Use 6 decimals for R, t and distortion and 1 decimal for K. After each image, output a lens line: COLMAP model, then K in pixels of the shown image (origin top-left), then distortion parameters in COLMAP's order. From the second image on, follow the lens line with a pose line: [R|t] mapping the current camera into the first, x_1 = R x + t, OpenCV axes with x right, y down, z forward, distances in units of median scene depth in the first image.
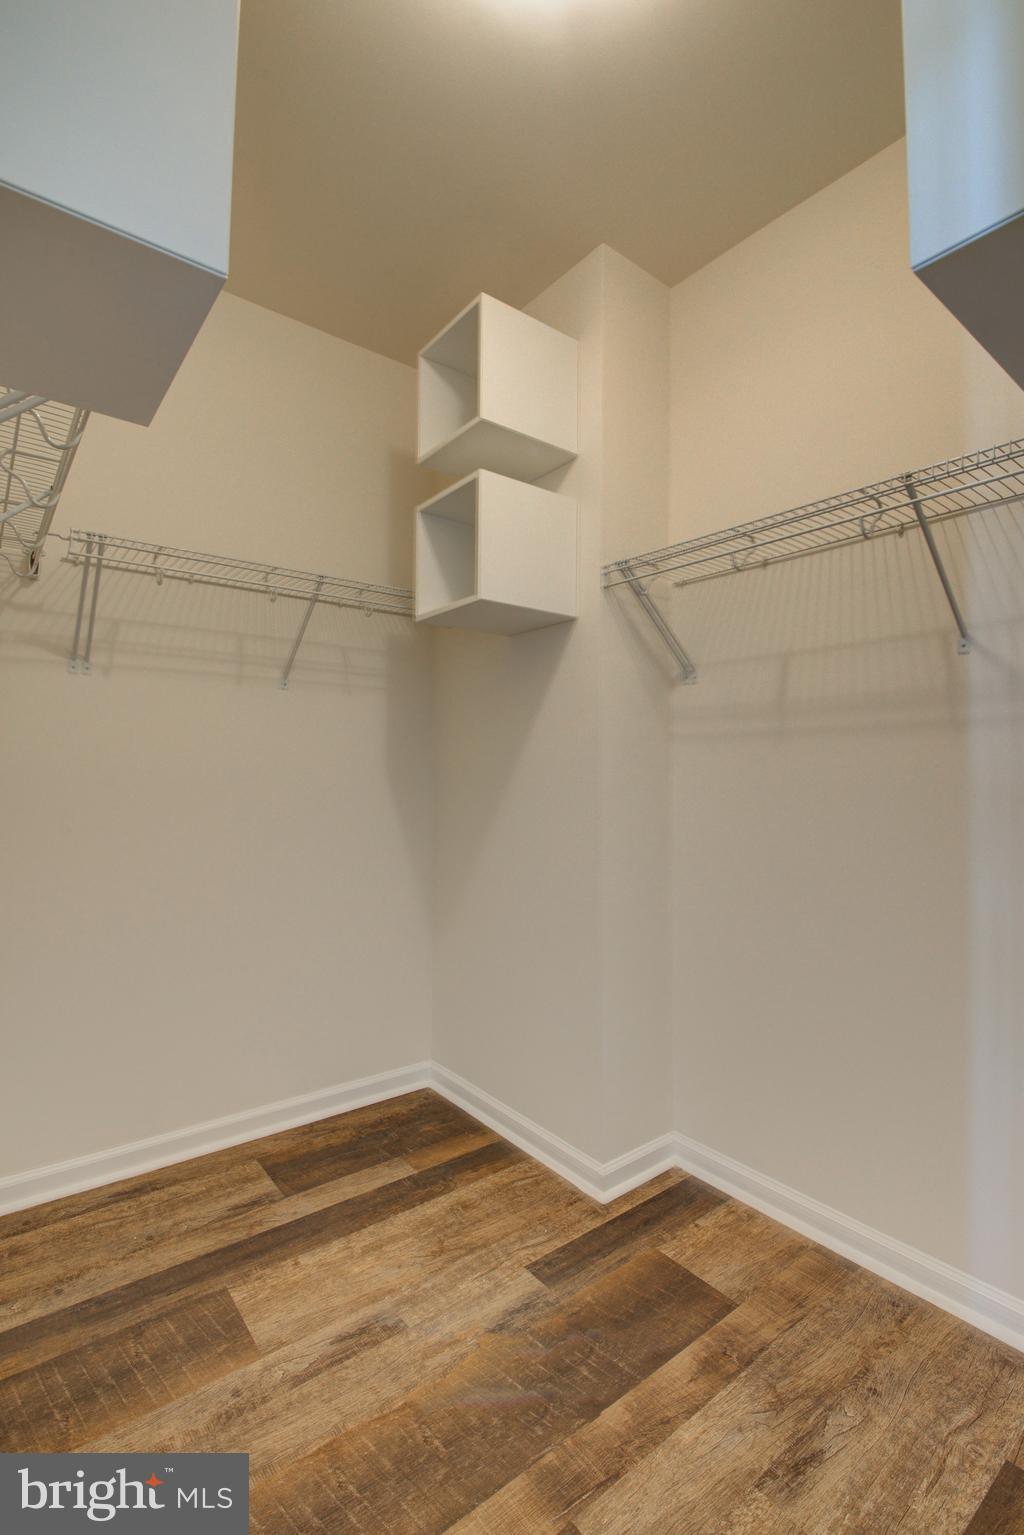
lens RADIAL K [[698.6, 0, 512.0], [0, 698.6, 762.6], [0, 0, 1]] dist [-0.023424, 0.002190]
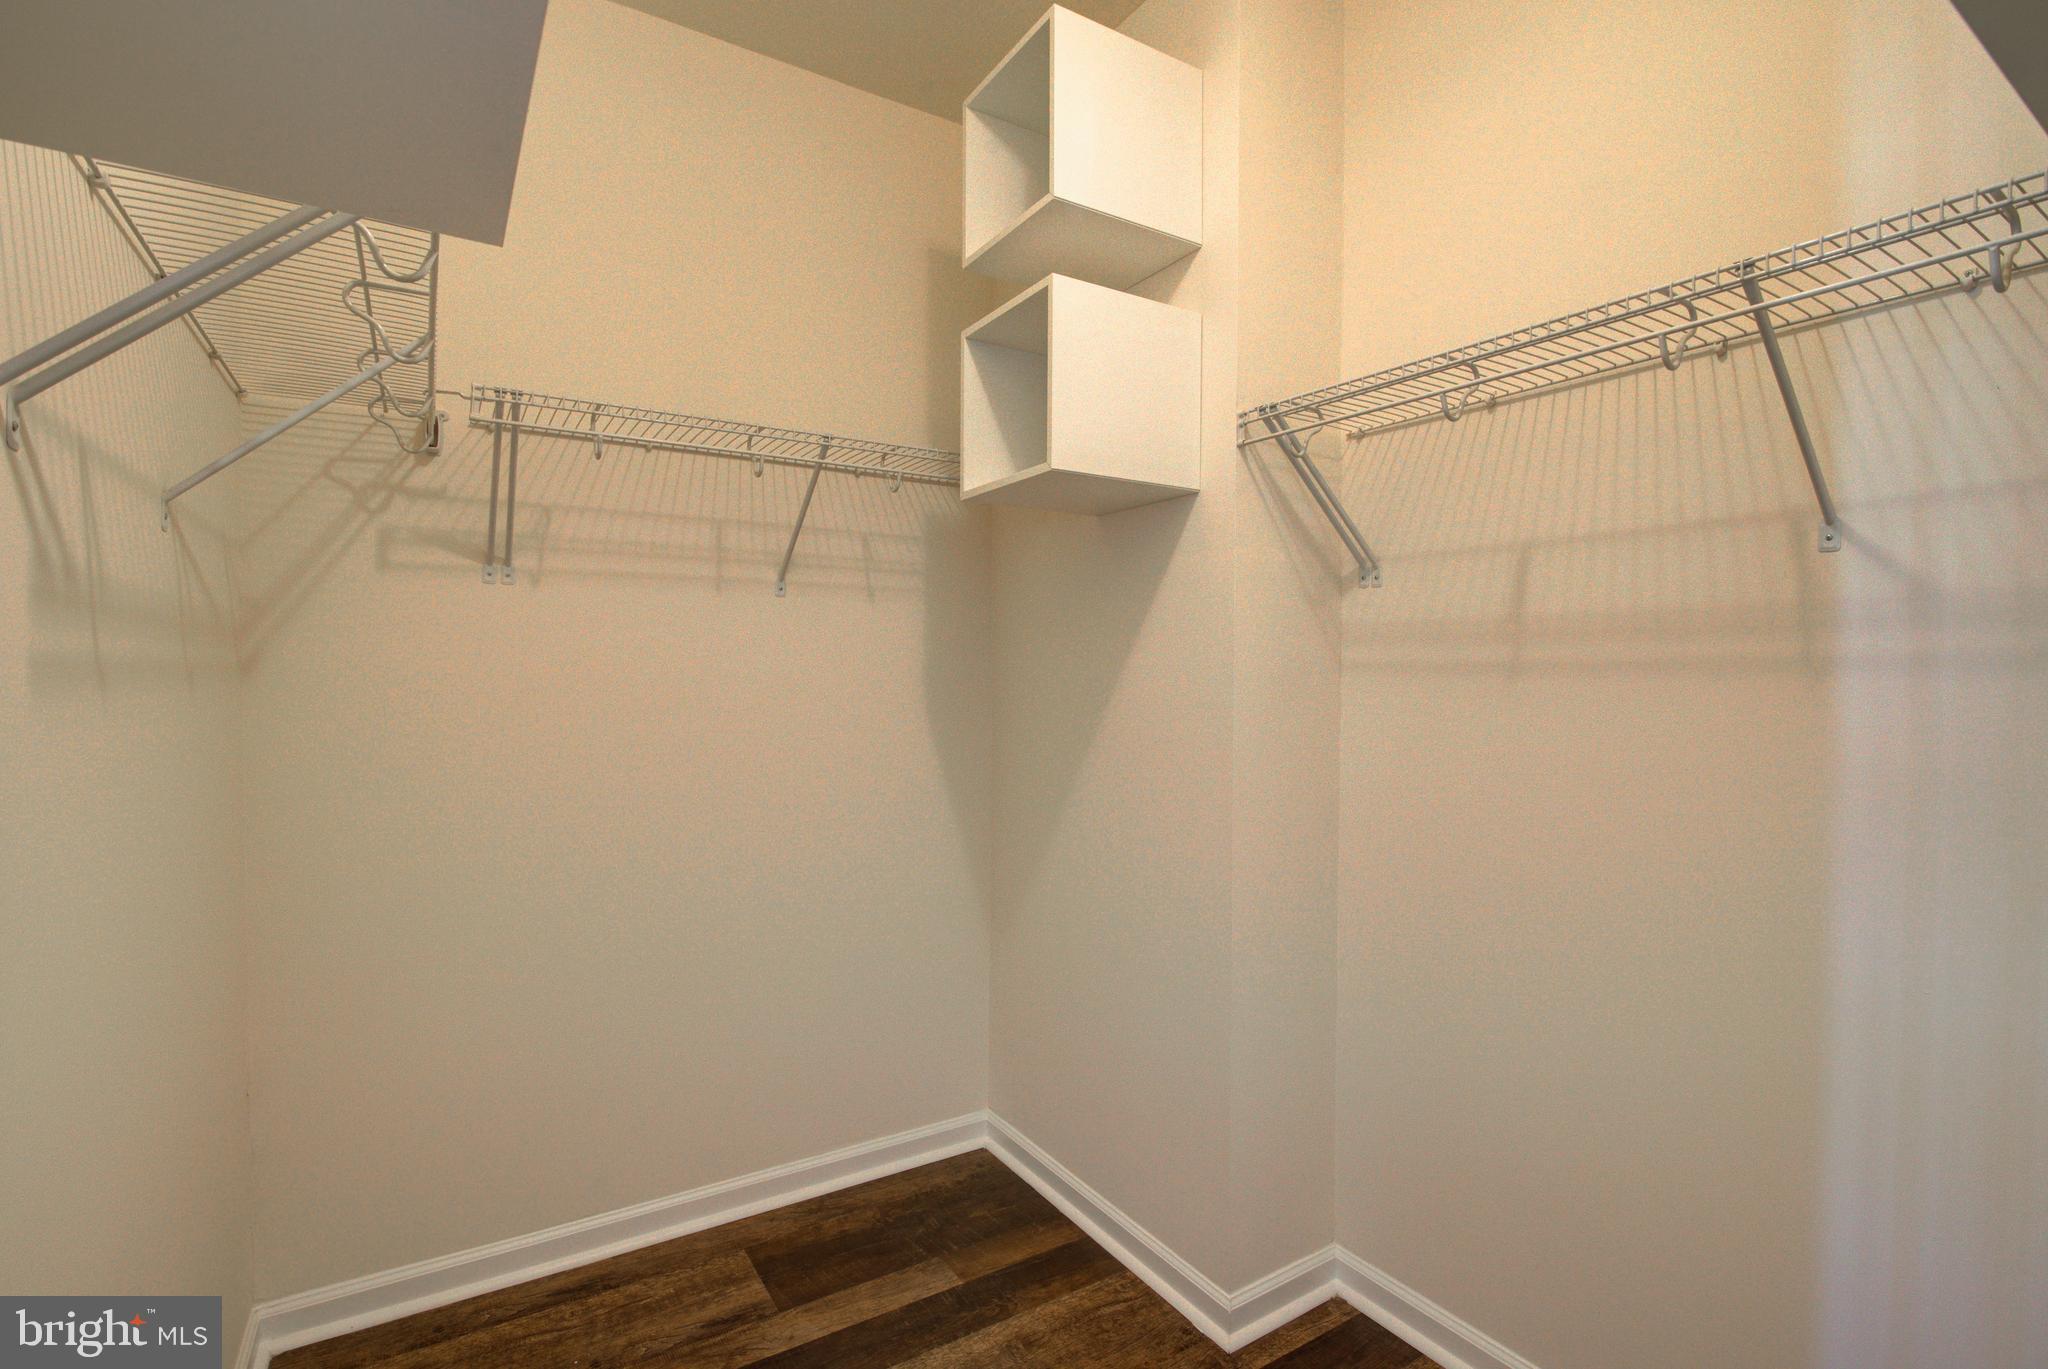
lens RADIAL K [[932.0, 0, 1021.2], [0, 932.0, 689.1], [0, 0, 1]] dist [-0.023424, 0.002190]
pose [[0.994761, 0.004856, -0.102109, 0.016826], [-0.001141, 0.999336, 0.036404, -0.053183], [0.102218, -0.036097, 0.994107, 0.091726]]
